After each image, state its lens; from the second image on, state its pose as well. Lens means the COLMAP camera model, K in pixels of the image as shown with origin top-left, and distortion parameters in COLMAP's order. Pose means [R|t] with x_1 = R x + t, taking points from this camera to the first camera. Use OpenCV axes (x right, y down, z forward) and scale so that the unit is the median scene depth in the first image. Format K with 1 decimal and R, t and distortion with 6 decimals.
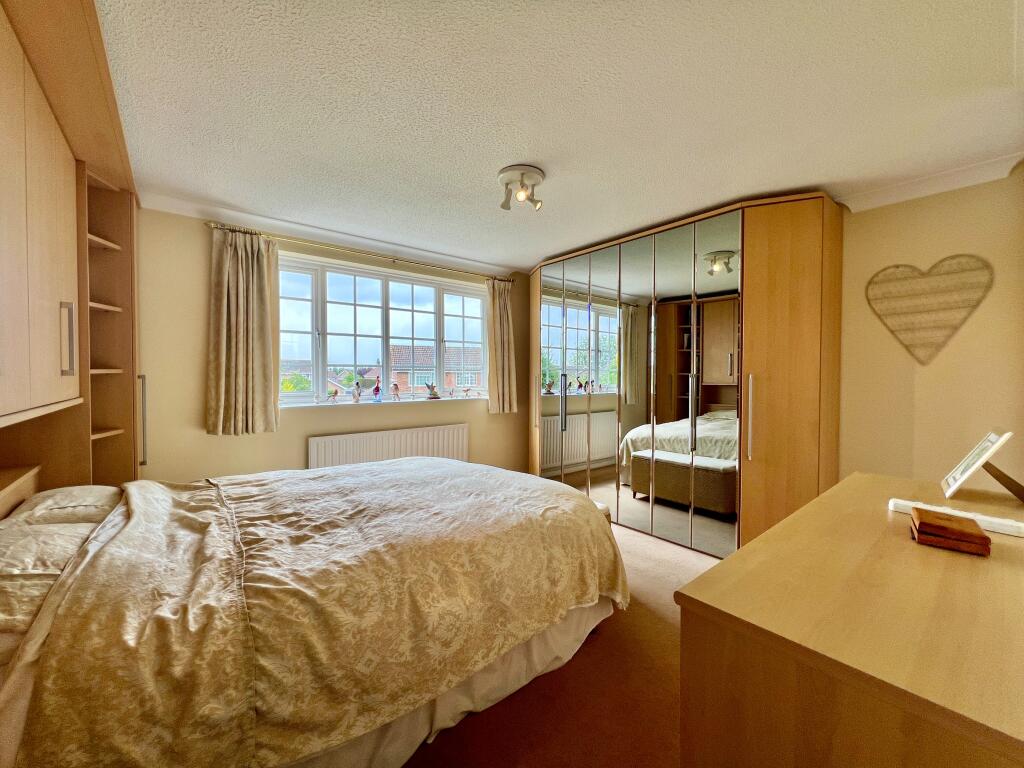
lens RADIAL K [[409.4, 0, 517.1], [0, 409.4, 379.5], [0, 0, 1]] dist [-0.000510, 0.000041]
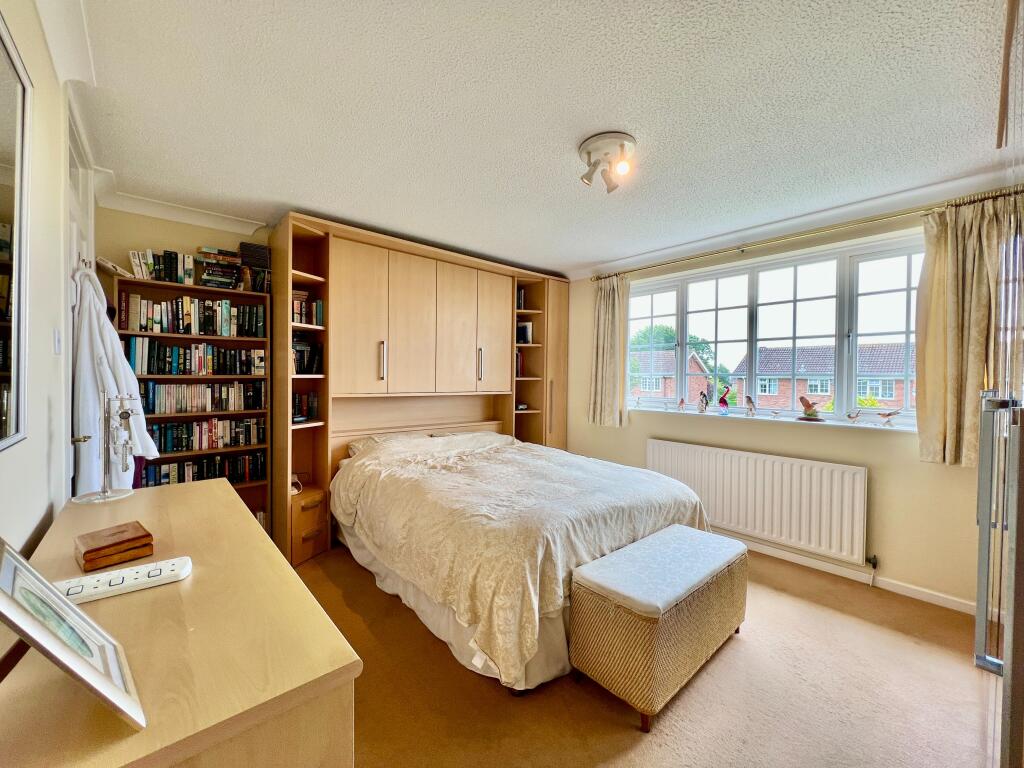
lens RADIAL K [[409.4, 0, 515.4], [0, 409.4, 382.5], [0, 0, 1]] dist [-0.000510, 0.000041]
pose [[0.038058, 0.007022, -0.999251, 0.507075], [-0.031825, 0.999477, 0.005812, -0.006403], [0.998769, 0.031580, 0.038261, 0.488434]]
